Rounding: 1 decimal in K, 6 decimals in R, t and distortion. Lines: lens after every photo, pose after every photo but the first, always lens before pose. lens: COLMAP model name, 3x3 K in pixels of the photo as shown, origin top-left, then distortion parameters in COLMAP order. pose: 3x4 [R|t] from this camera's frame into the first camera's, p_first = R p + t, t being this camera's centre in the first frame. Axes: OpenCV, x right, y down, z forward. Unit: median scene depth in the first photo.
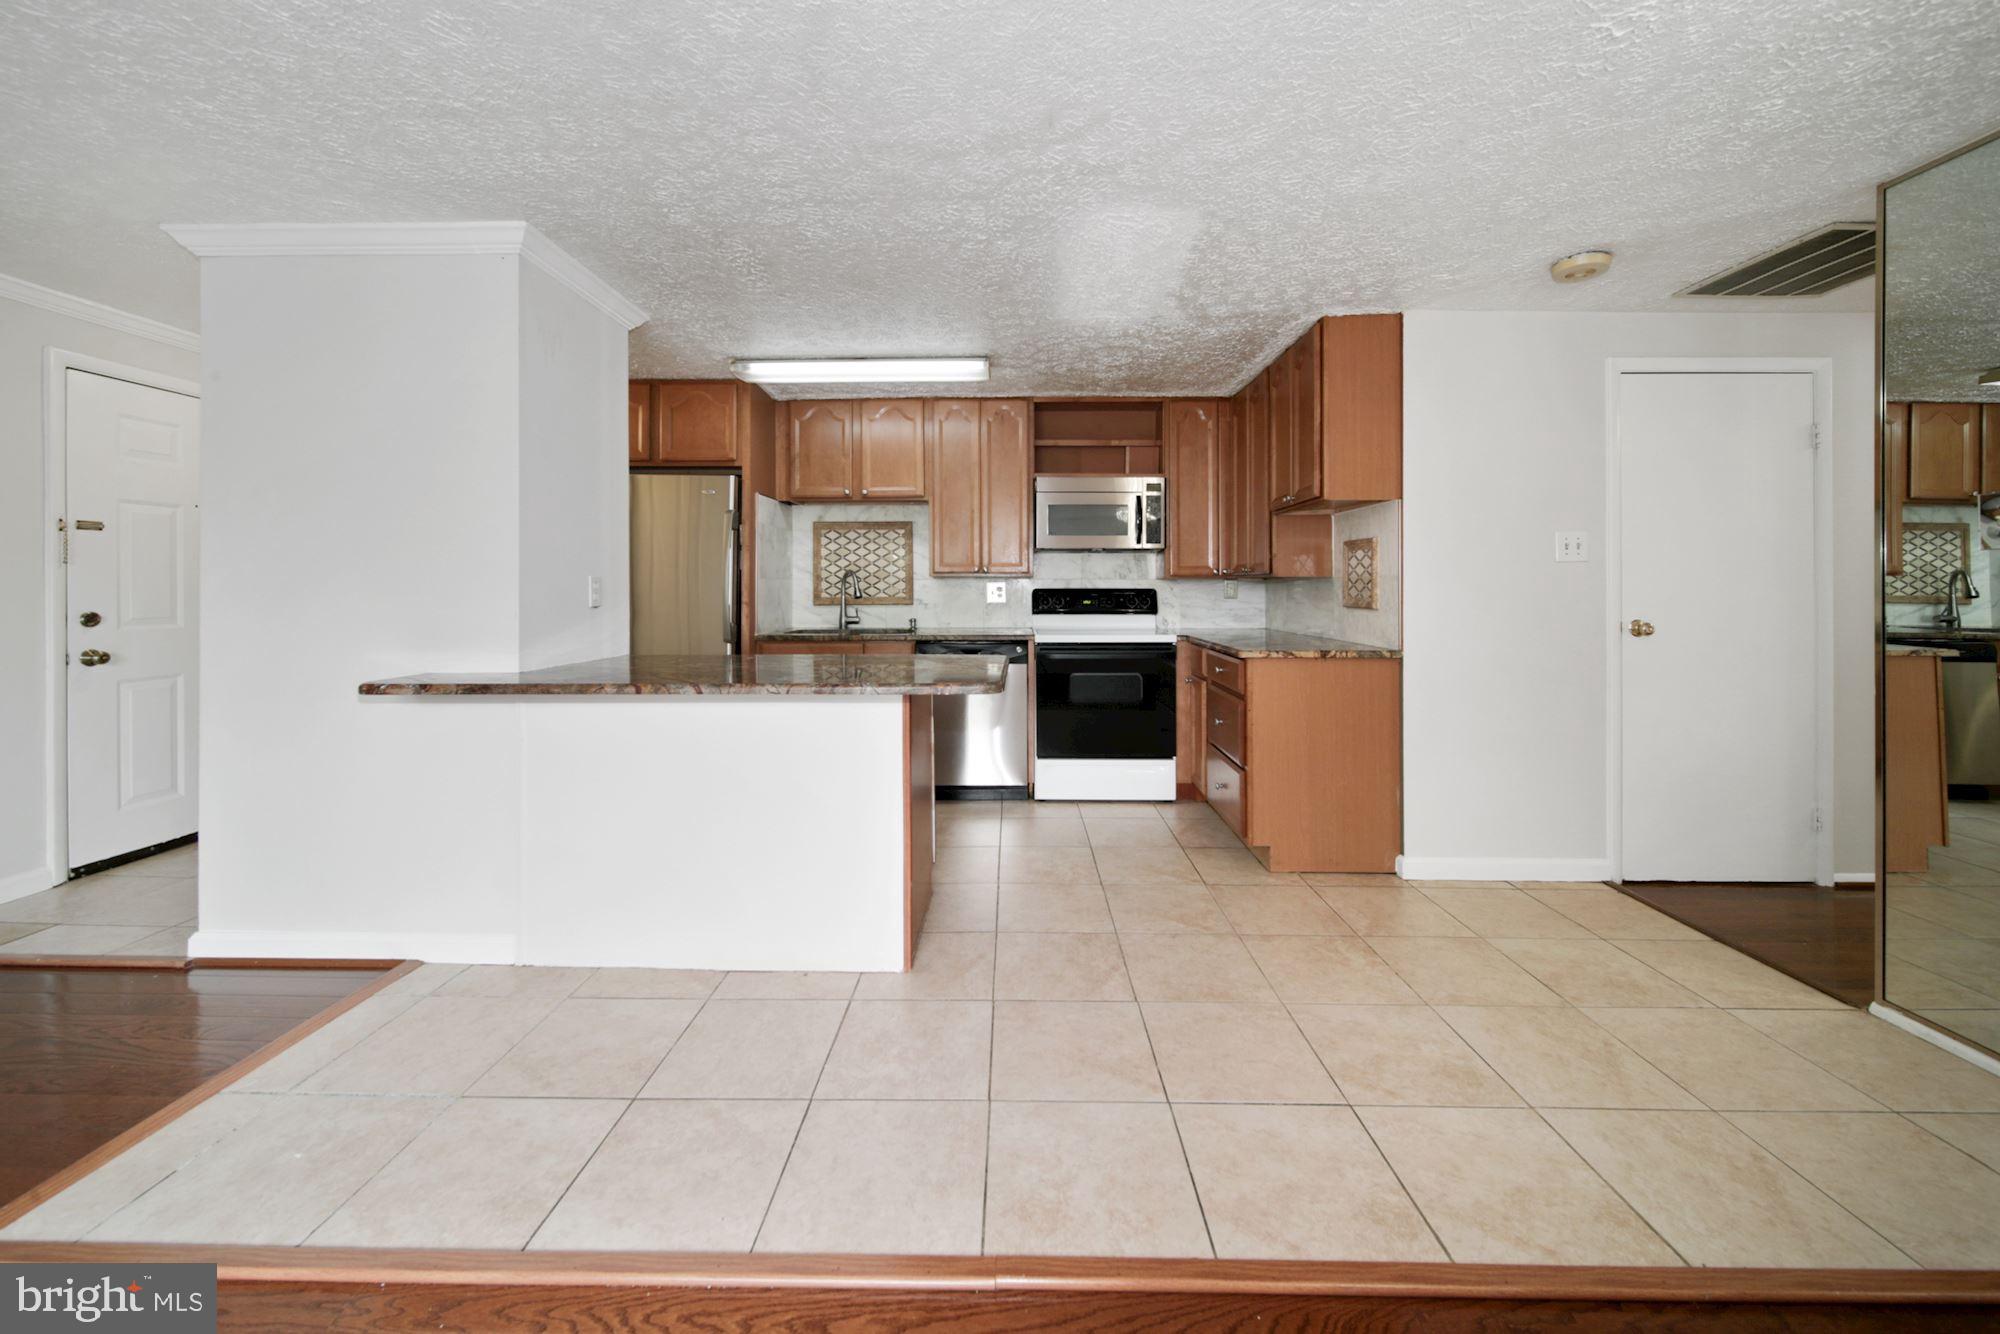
lens RADIAL K [[723.9, 0, 1005.1], [0, 723.9, 577.1], [0, 0, 1]] dist [0.000646, 0.000262]
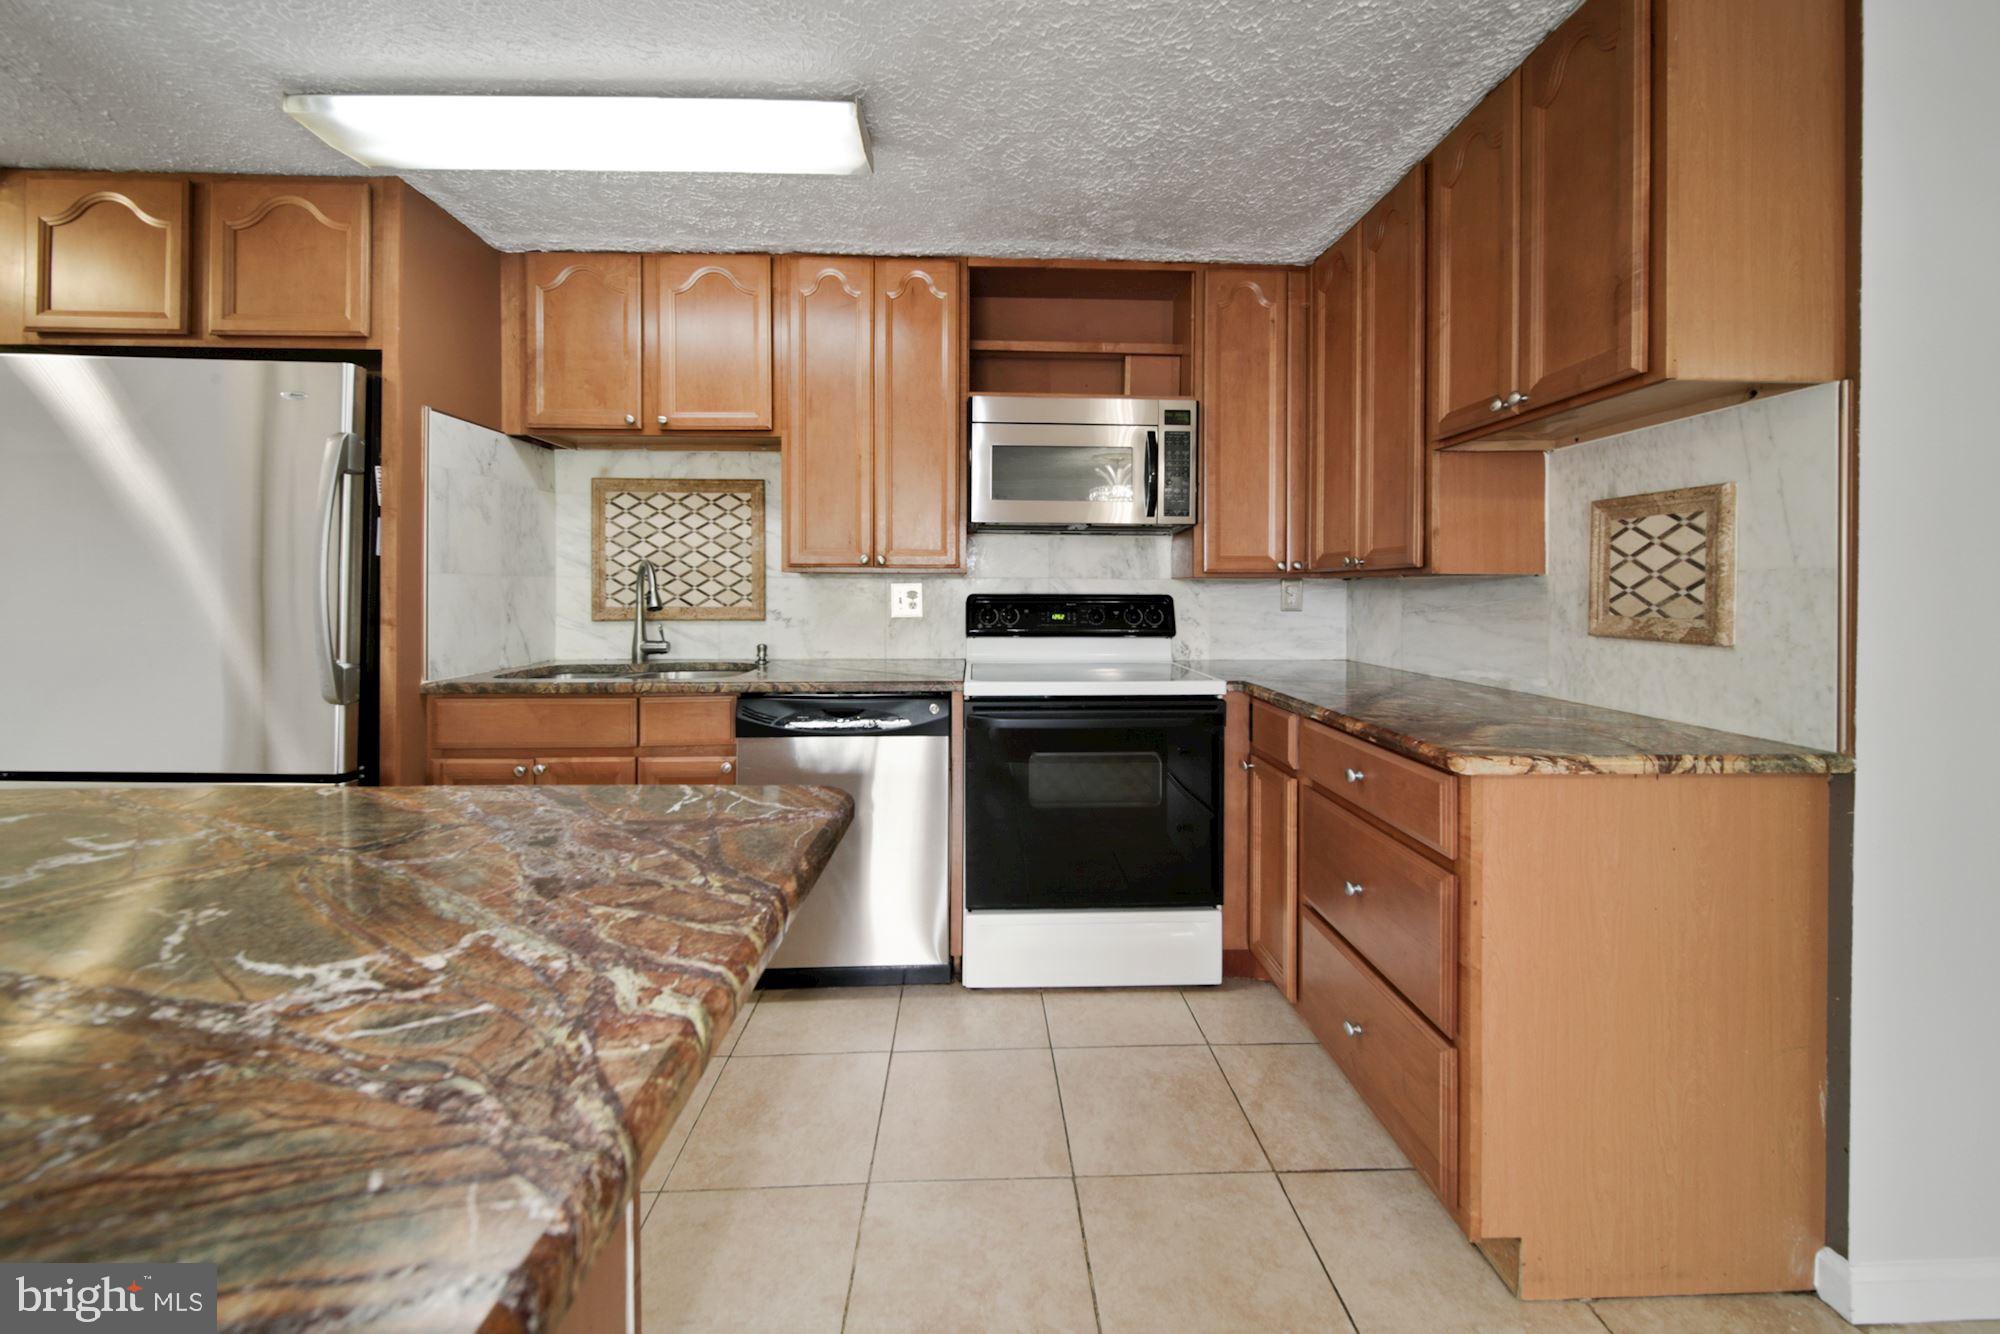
lens RADIAL K [[723.9, 0, 1008.0], [0, 723.9, 591.5], [0, 0, 1]] dist [0.000646, 0.000262]
pose [[0.998155, 0.003700, 0.060599, 0.037473], [-0.004646, 0.999869, 0.015477, 0.004650], [-0.060534, -0.015730, 0.998042, 0.428016]]
